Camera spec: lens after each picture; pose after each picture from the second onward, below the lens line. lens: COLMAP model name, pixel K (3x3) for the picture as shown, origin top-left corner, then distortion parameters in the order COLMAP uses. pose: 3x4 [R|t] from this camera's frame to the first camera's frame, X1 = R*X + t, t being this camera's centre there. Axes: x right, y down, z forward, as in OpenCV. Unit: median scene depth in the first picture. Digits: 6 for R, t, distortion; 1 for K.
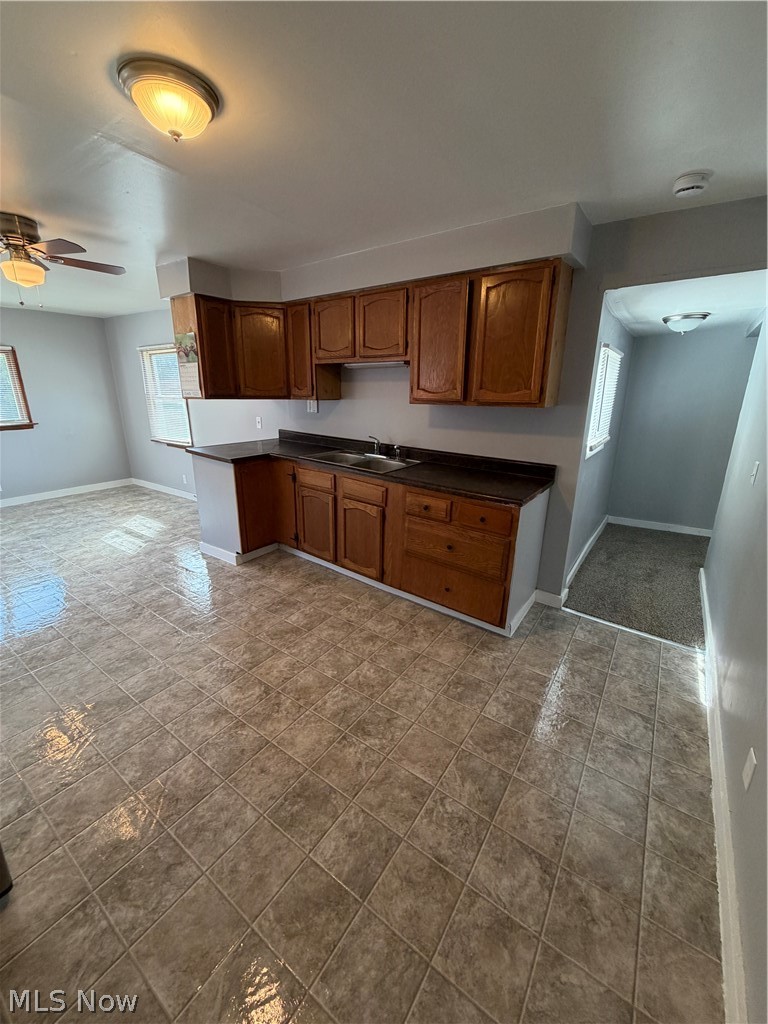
lens RADIAL K [[406.1, 0, 382.3], [0, 406.1, 509.7], [0, 0, 1]] dist [-0.002992, -0.000966]
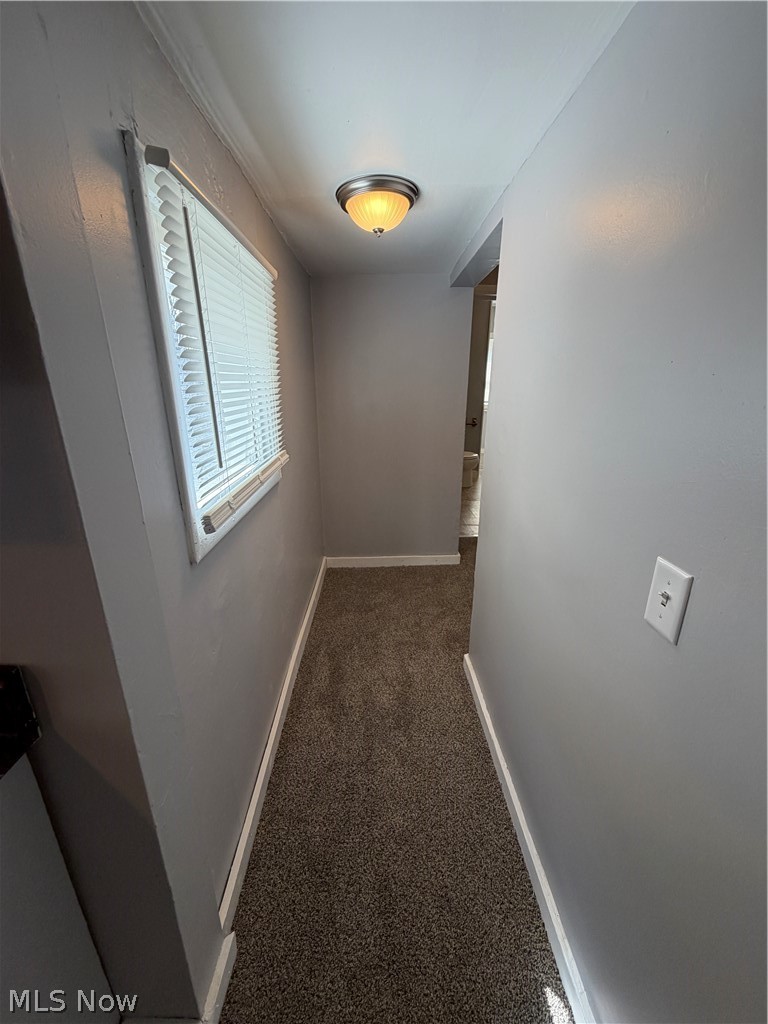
lens RADIAL K [[406.1, 0, 382.3], [0, 406.1, 509.7], [0, 0, 1]] dist [-0.002992, -0.000966]
pose [[0.807462, -0.185647, 0.559946, 0.417715], [0.168390, 0.982234, 0.082829, -0.154381], [-0.565375, 0.027408, 0.824378, 0.611139]]
